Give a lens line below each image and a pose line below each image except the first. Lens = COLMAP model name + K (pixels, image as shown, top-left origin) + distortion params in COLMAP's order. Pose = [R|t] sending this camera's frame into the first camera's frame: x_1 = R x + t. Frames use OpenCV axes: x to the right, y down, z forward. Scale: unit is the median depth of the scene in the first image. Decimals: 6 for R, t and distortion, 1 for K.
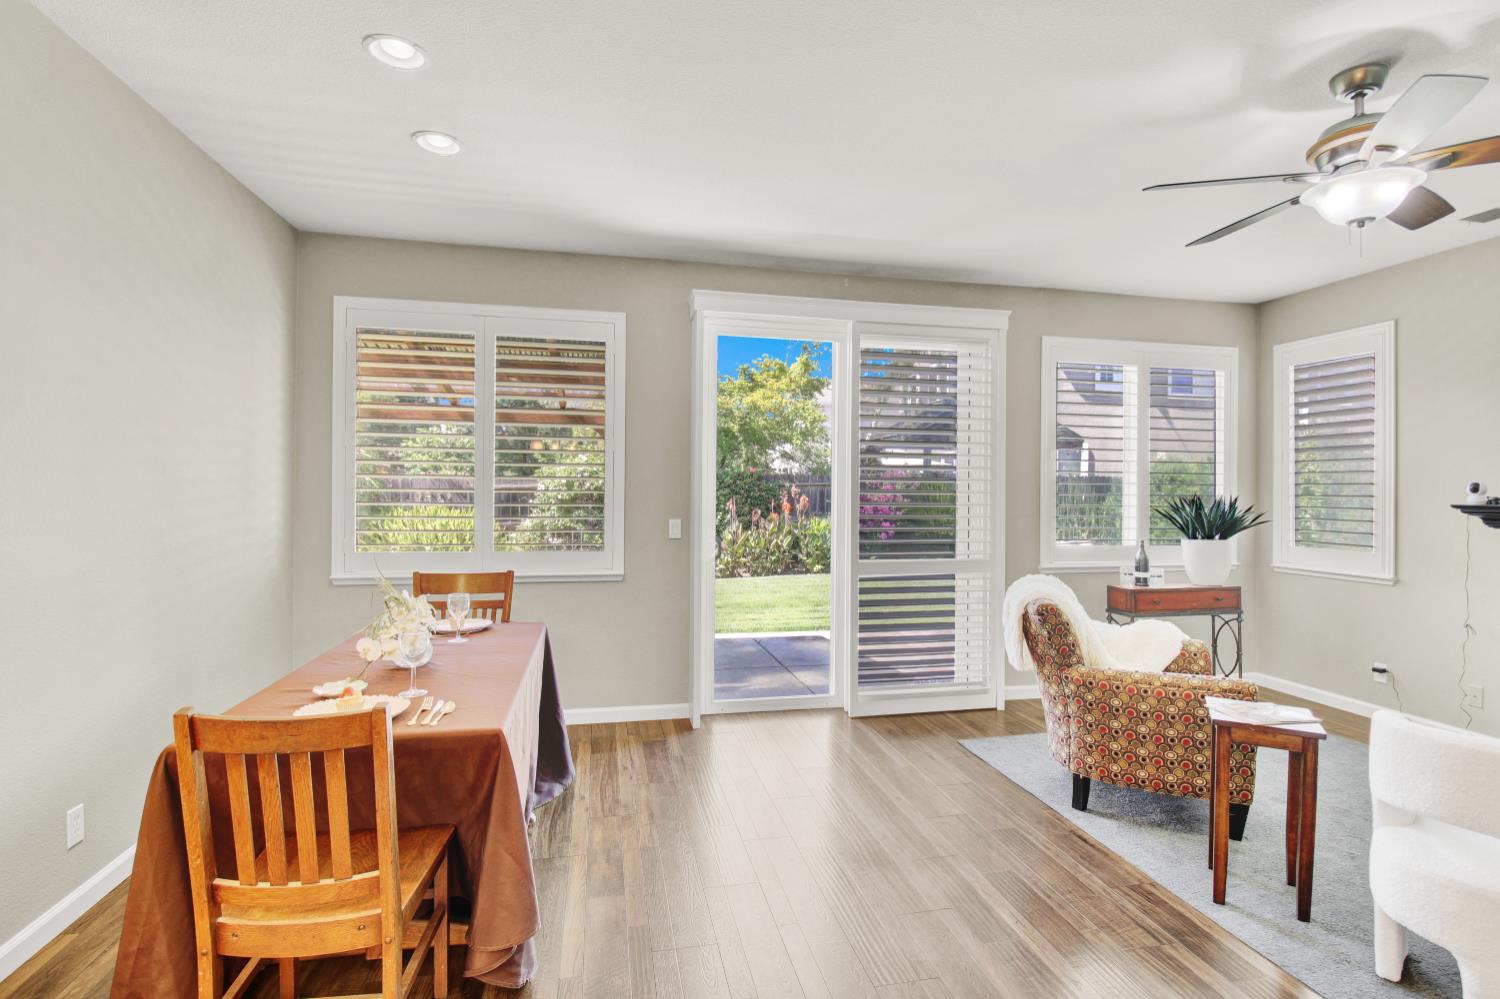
lens RADIAL K [[711.5, 0, 755.9], [0, 711.5, 489.6], [0, 0, 1]] dist [0.001020, -0.013634]
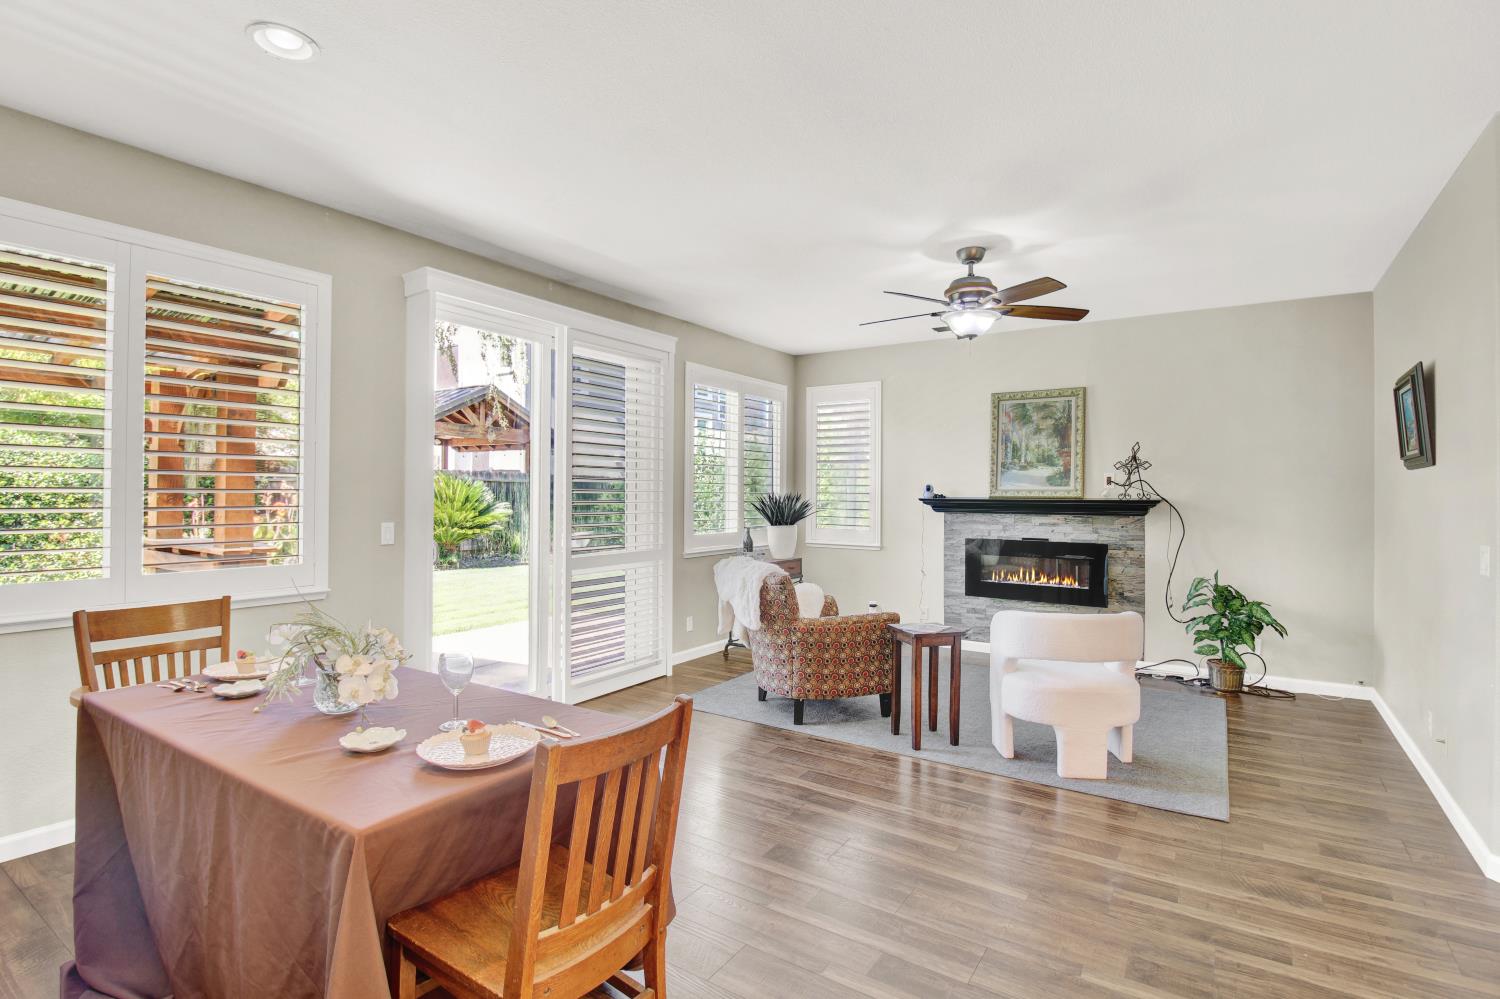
lens RADIAL K [[721.3, 0, 754.1], [0, 721.3, 489.3], [0, 0, 1]] dist [0.000936, -0.015882]
pose [[0.713829, 0.000521, 0.700320, -0.409998], [-0.002698, 0.999994, 0.002007, -0.002115], [-0.700315, -0.003322, 0.713827, 0.053869]]
